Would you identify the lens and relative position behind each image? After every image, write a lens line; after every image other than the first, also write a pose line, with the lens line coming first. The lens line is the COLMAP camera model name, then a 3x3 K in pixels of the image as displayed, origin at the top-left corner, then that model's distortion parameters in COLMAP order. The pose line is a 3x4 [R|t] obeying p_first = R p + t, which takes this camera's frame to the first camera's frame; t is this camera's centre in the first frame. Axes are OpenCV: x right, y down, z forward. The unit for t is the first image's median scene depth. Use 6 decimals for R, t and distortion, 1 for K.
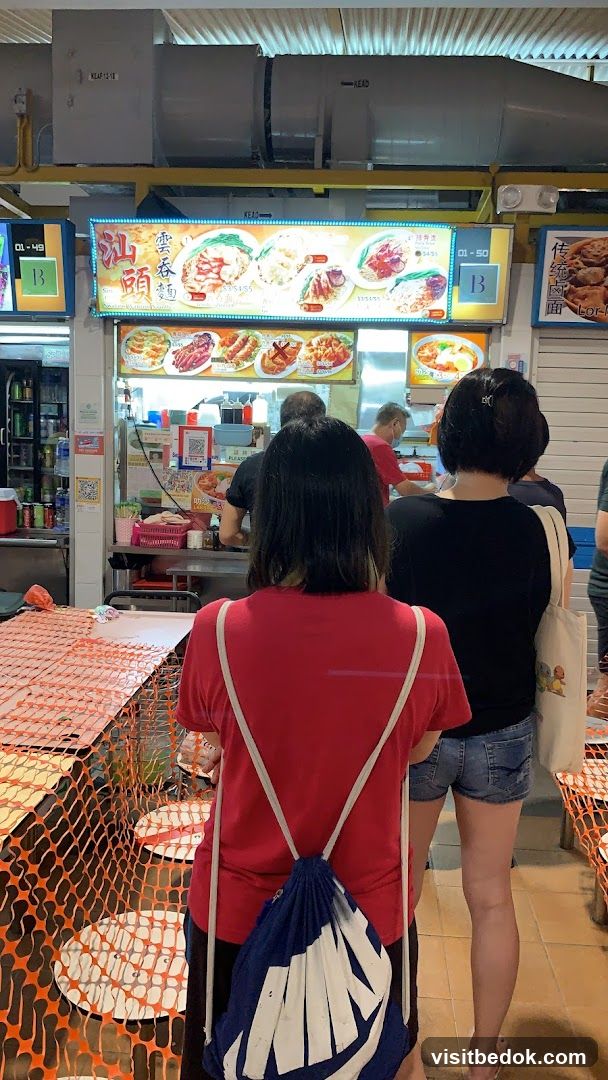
lens RADIAL K [[855.9, 0, 304.0], [0, 855.9, 540.0], [0, 0, 1]] dist [0.171573, -0.552635]
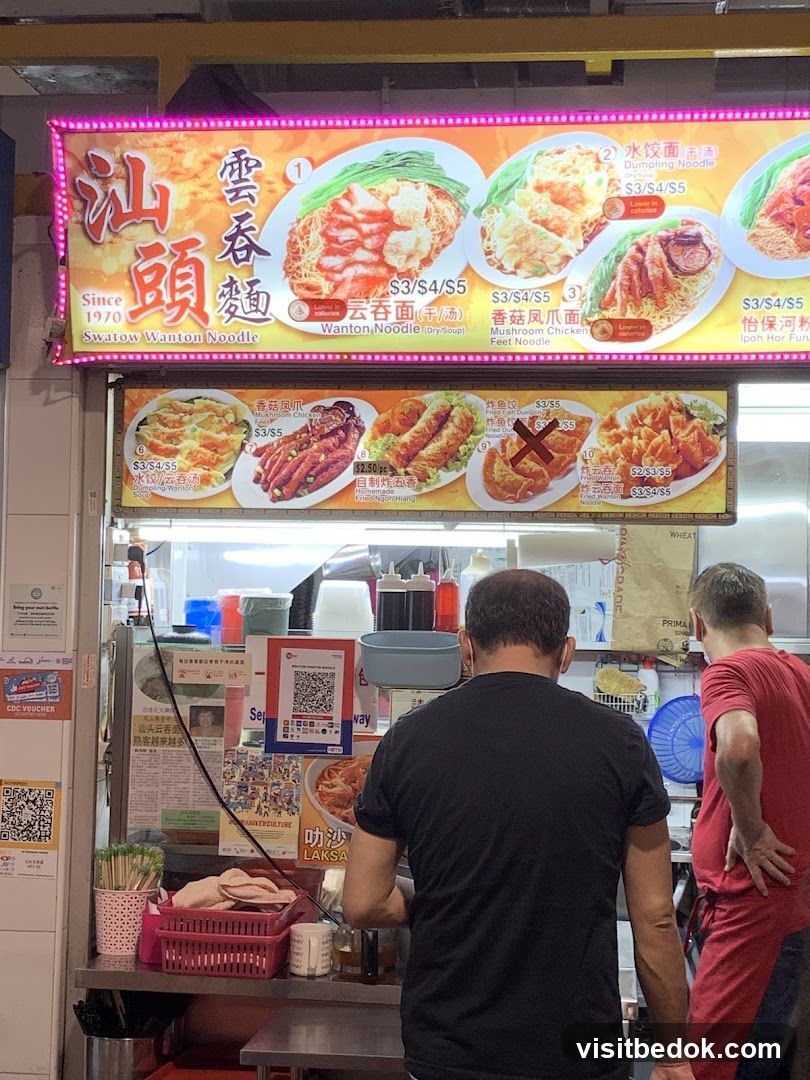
lens RADIAL K [[1863.9, 0, 405.0], [0, 1863.9, 540.0], [0, 0, 1]] dist [0.196540, -0.137914]
pose [[0.999145, -0.014783, -0.038610, -0.053702], [0.007651, 0.983872, -0.178709, -0.027780], [0.040629, 0.178261, 0.983144, 0.186321]]
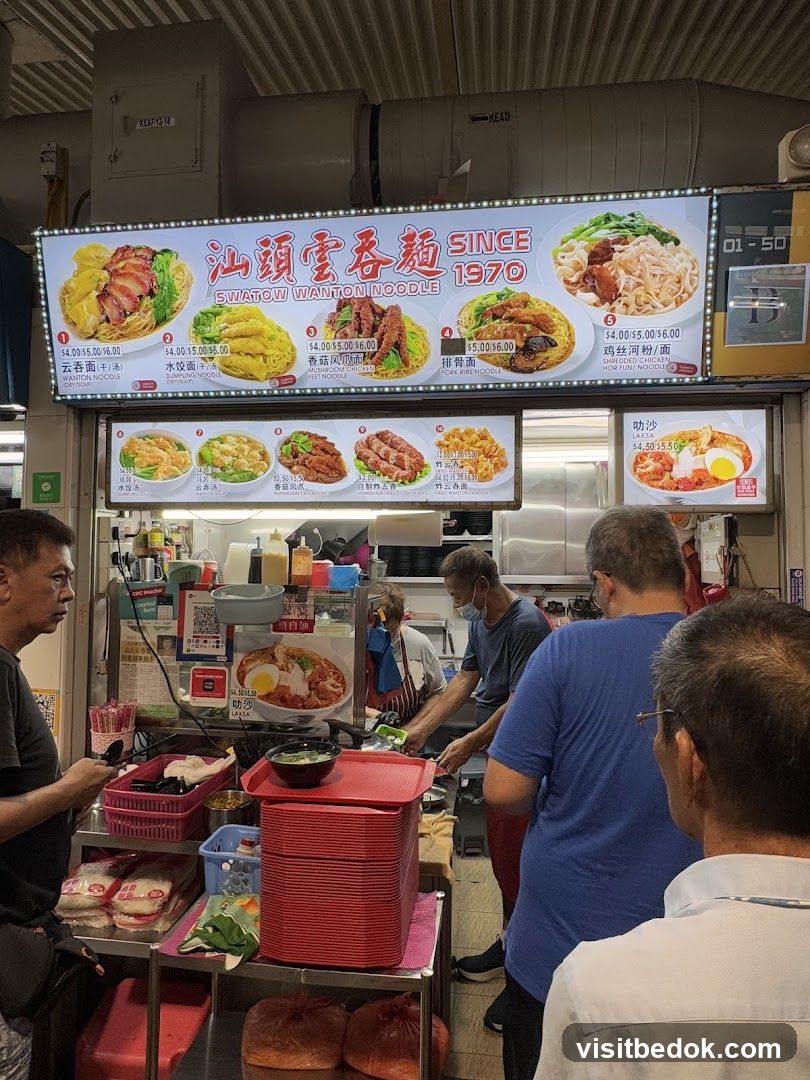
lens RADIAL K [[663.4, 0, 406.2], [0, 663.4, 537.4], [0, 0, 1]] dist [-0.002116, -0.001074]
pose [[0.998270, -0.023682, -0.053821, 0.010012], [0.014583, 0.986424, -0.163569, -0.096386], [0.056964, 0.162501, 0.985063, 0.590458]]
